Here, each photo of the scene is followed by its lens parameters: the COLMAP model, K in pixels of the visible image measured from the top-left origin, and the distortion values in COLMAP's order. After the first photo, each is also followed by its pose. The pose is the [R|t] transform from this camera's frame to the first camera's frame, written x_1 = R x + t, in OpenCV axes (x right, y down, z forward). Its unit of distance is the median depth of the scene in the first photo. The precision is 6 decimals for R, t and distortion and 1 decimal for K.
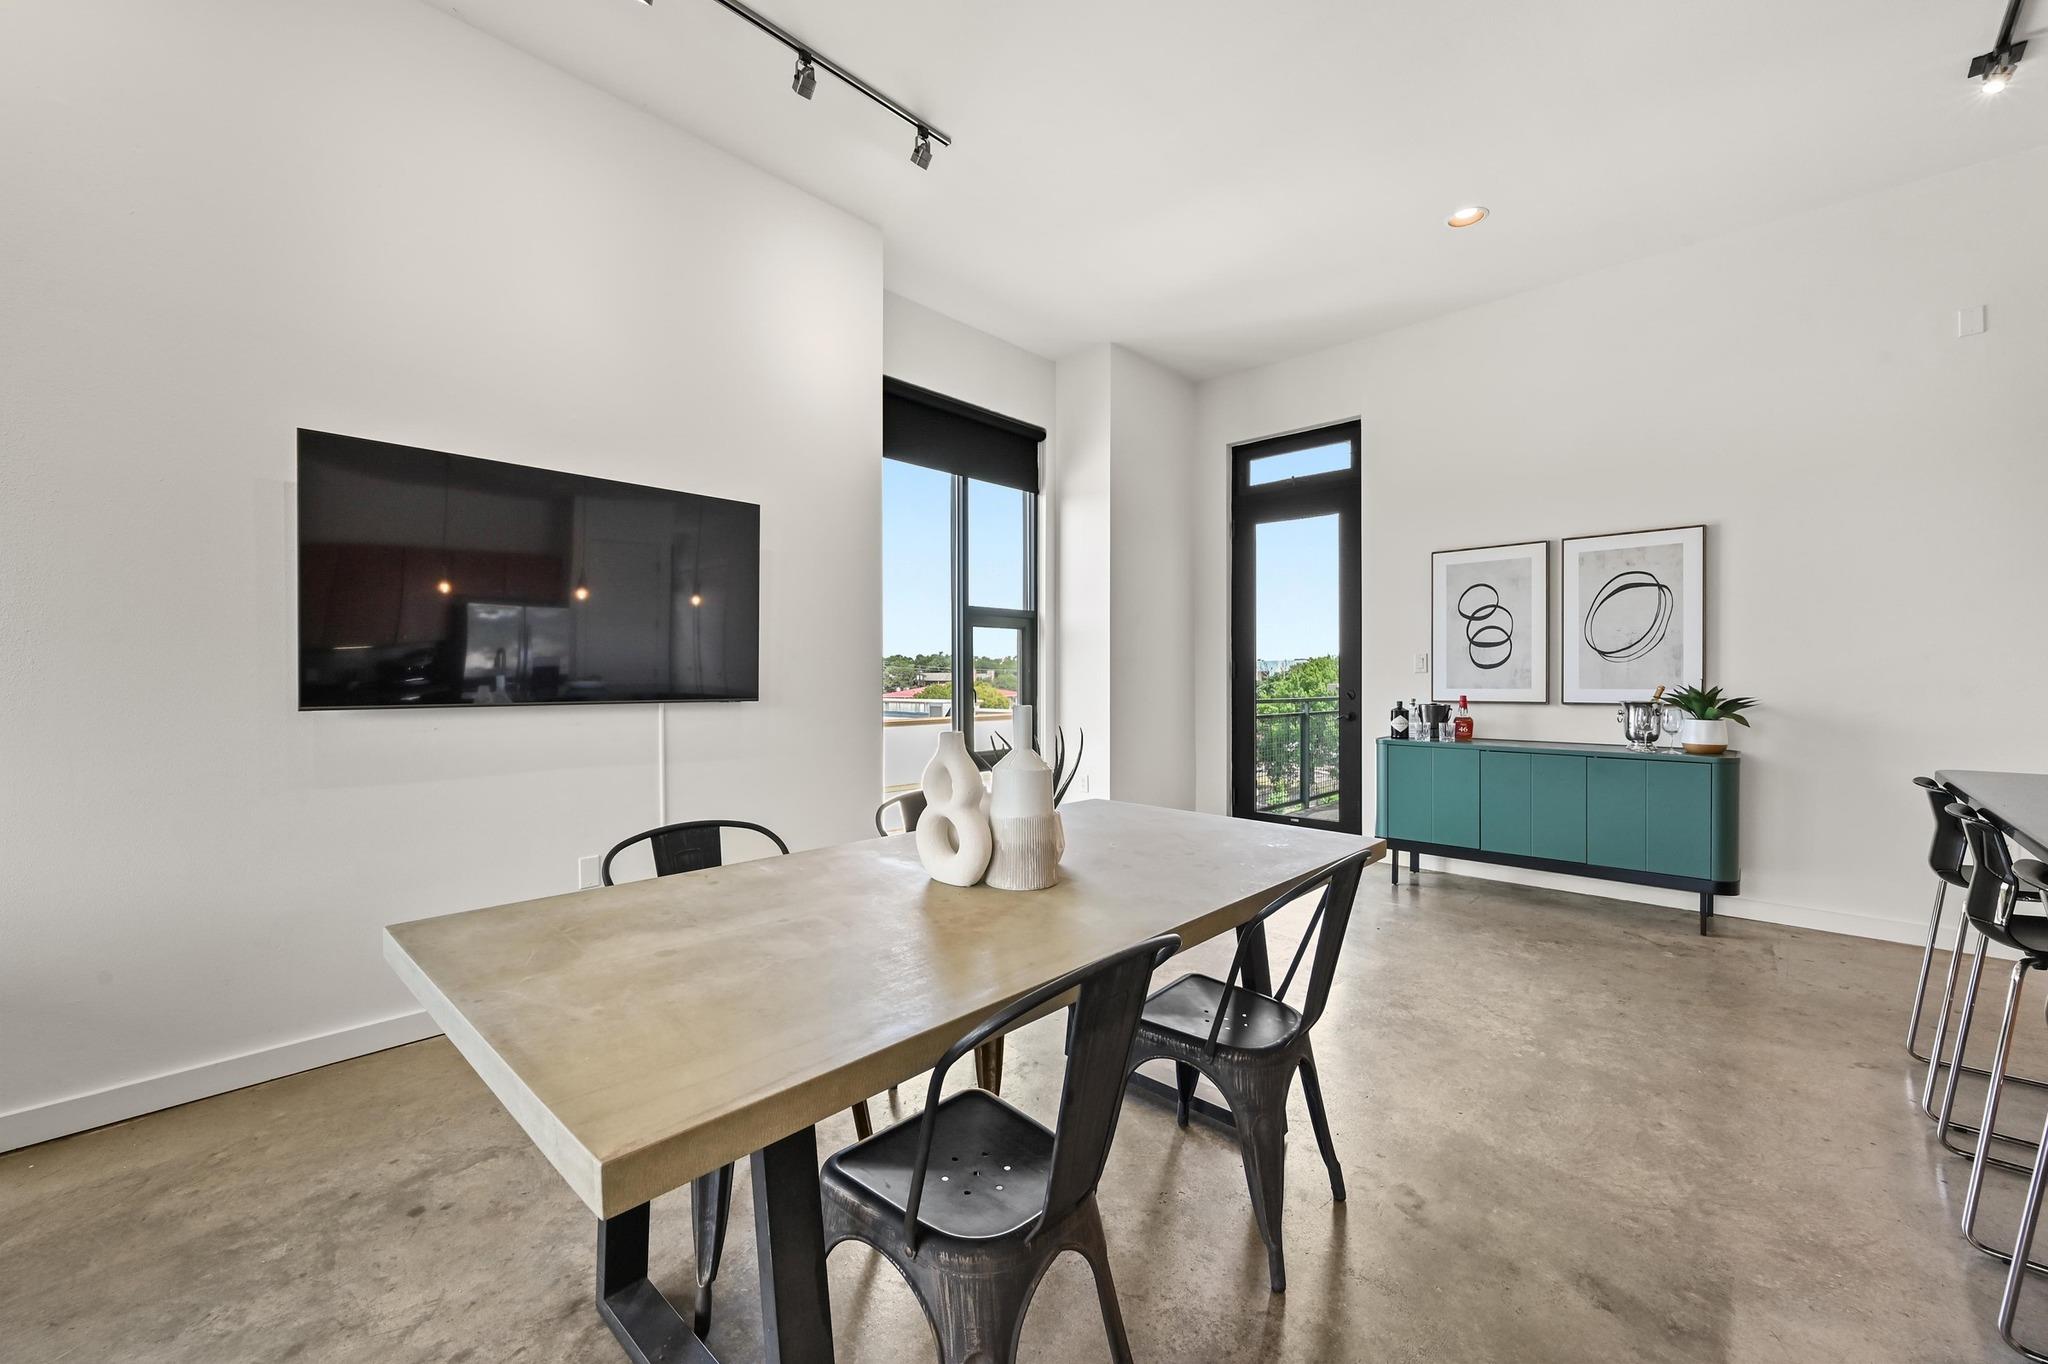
lens RADIAL K [[819.3, 0, 1035.8], [0, 819.3, 684.8], [0, 0, 1]] dist [-0.002133, -0.000255]
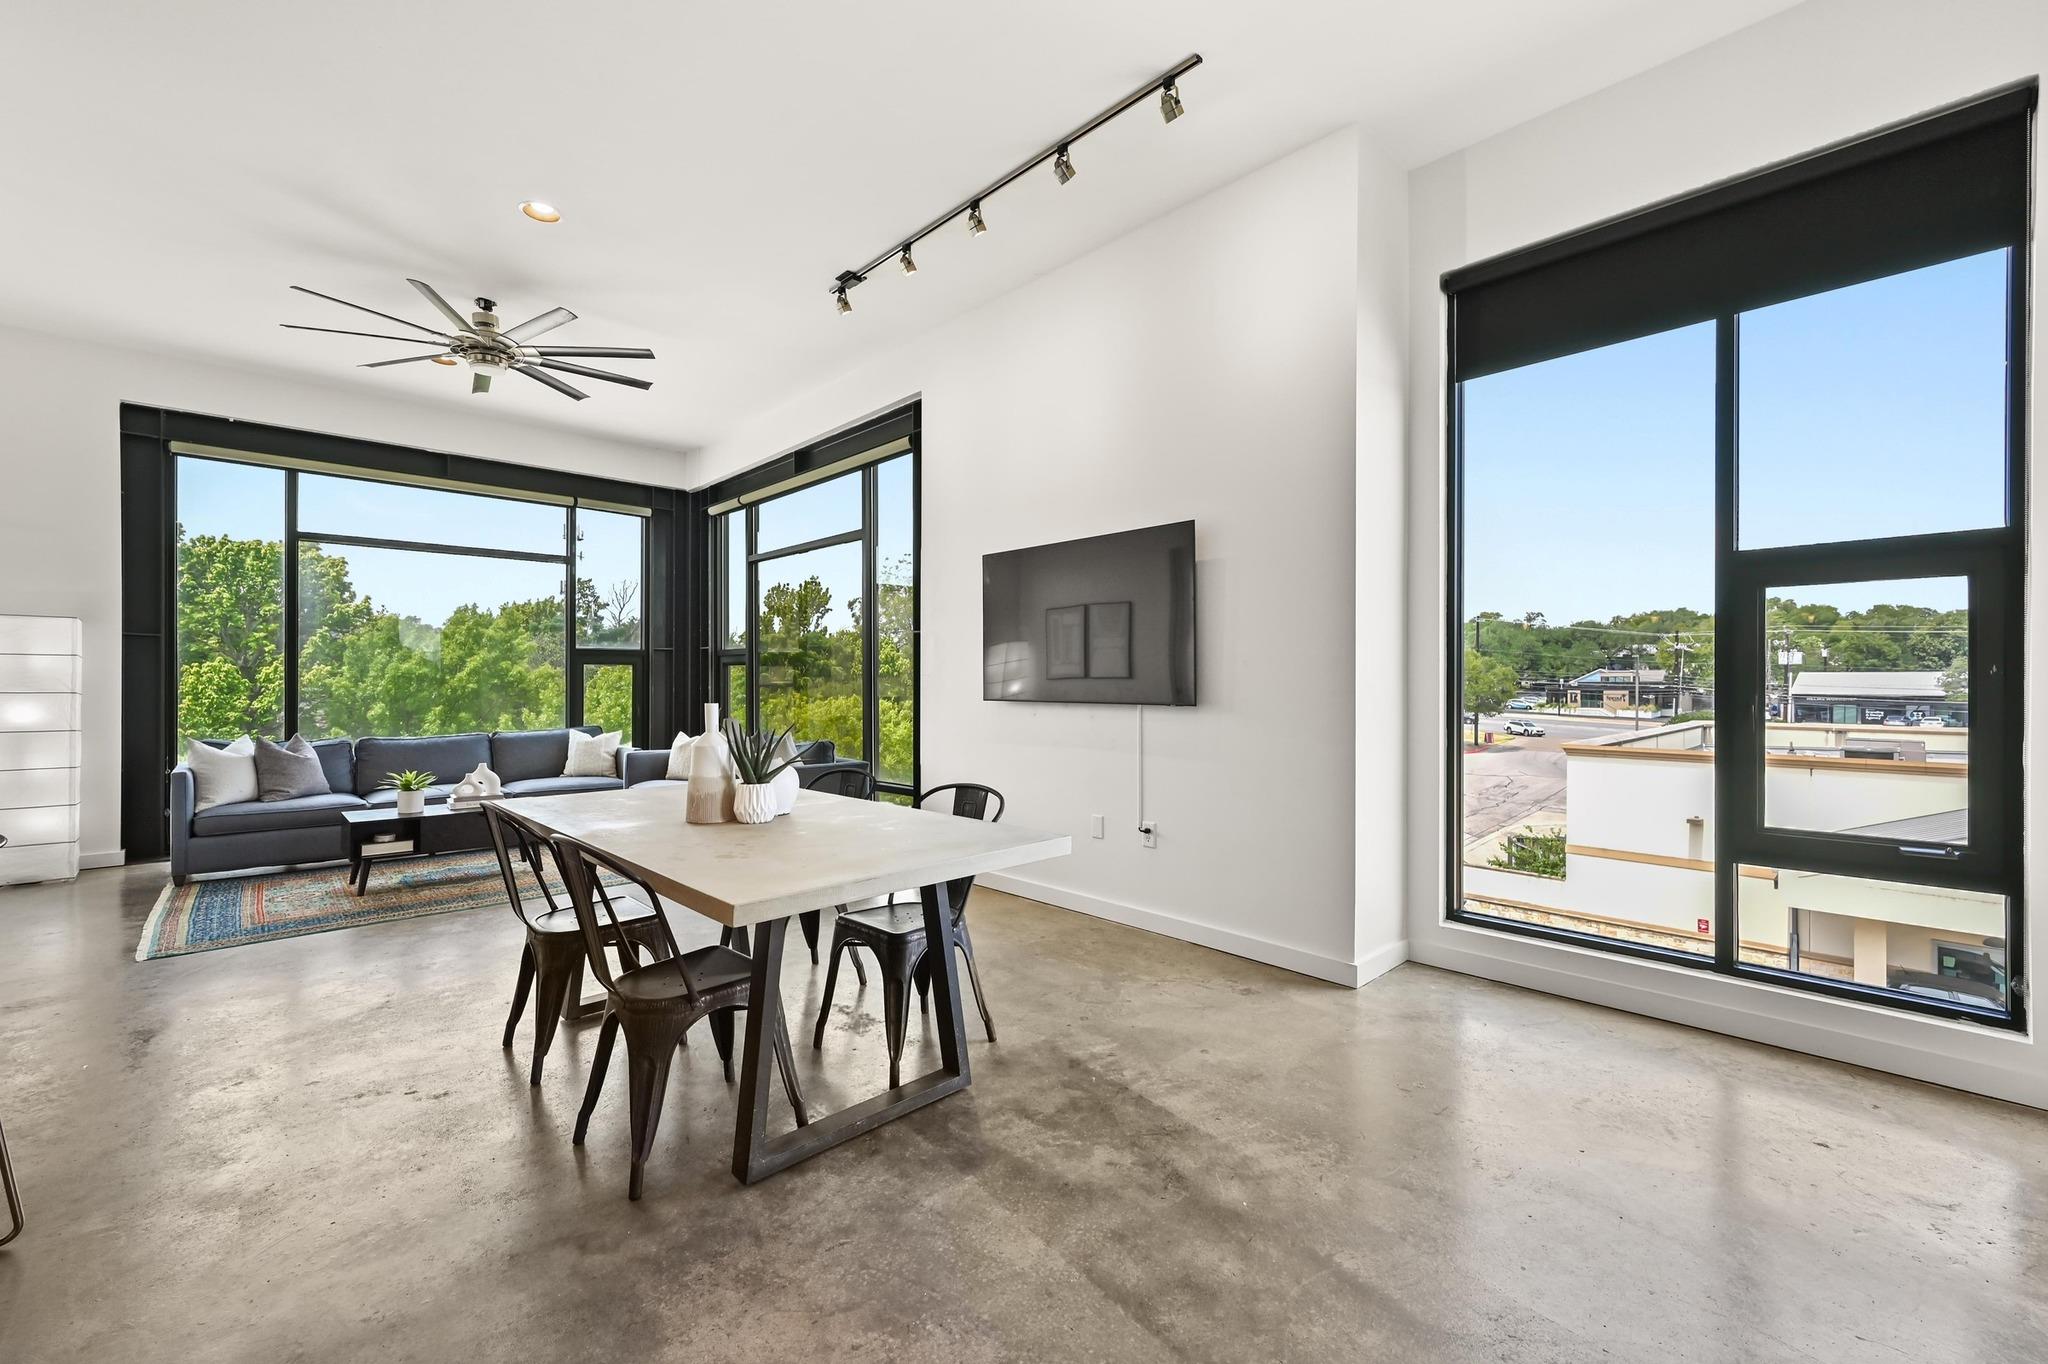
lens RADIAL K [[851.5, 0, 1018.0], [0, 851.5, 682.8], [0, 0, 1]] dist [-0.008326, 0.001047]
pose [[-0.077451, 0.002345, -0.996993, 0.571885], [-0.008135, 0.999962, 0.002984, -0.007742], [0.996963, 0.008342, -0.077429, 0.639053]]
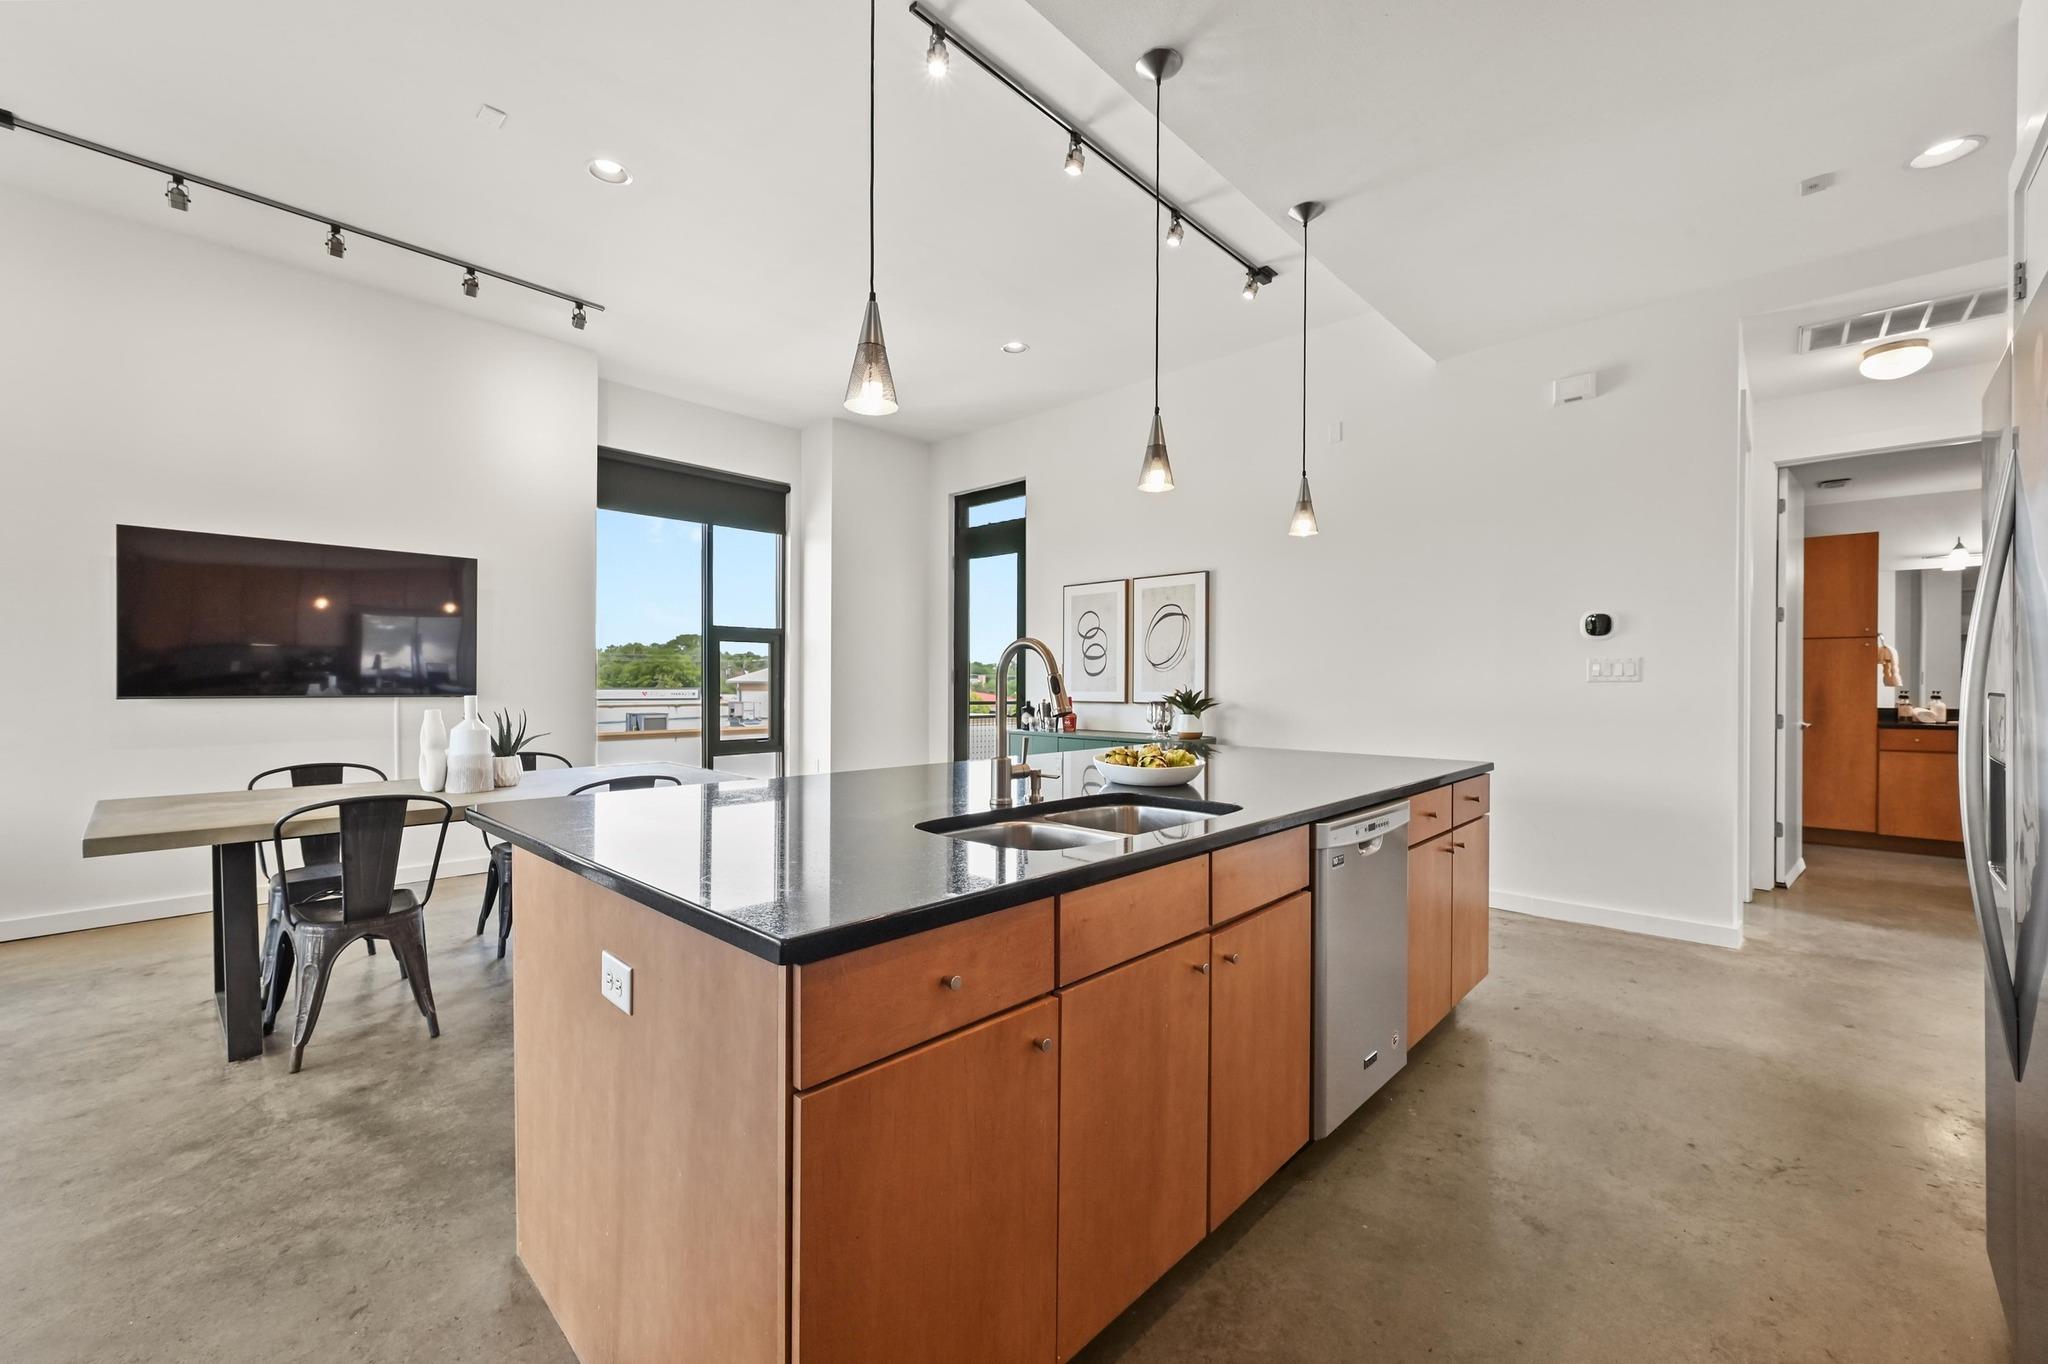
lens RADIAL K [[819.3, 0, 1034.3], [0, 819.3, 687.0], [0, 0, 1]] dist [-0.002133, -0.000255]
pose [[0.999957, 0.006248, -0.006829, 0.481312], [-0.006271, 0.999975, -0.003265, 0.002523], [0.006808, 0.003308, 0.999971, -0.313678]]
